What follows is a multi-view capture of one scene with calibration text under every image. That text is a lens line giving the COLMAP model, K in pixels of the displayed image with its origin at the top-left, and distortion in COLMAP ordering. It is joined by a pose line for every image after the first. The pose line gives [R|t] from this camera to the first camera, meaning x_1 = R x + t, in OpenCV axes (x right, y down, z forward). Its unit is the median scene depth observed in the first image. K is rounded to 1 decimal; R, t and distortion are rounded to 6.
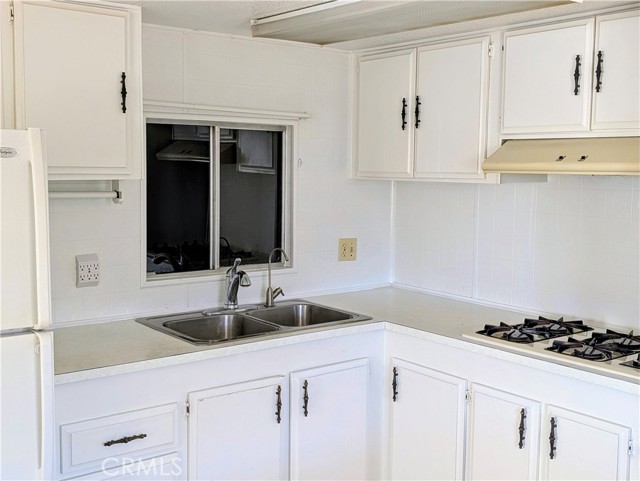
lens RADIAL K [[768.0, 0, 319.7], [0, 768.0, 223.1], [0, 0, 1]] dist [0.003175, -0.016066]
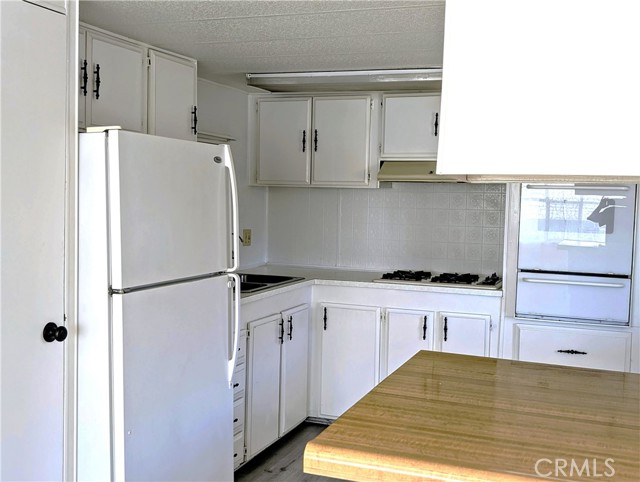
lens RADIAL K [[809.0, 0, 320.0], [0, 809.0, 241.0], [0, 0, 1]] dist [0.041381, -0.014995]
pose [[0.845495, -0.022883, 0.533492, -0.771334], [0.027901, 0.999610, -0.001342, 0.057592], [-0.533253, 0.016019, 0.845804, -0.359749]]
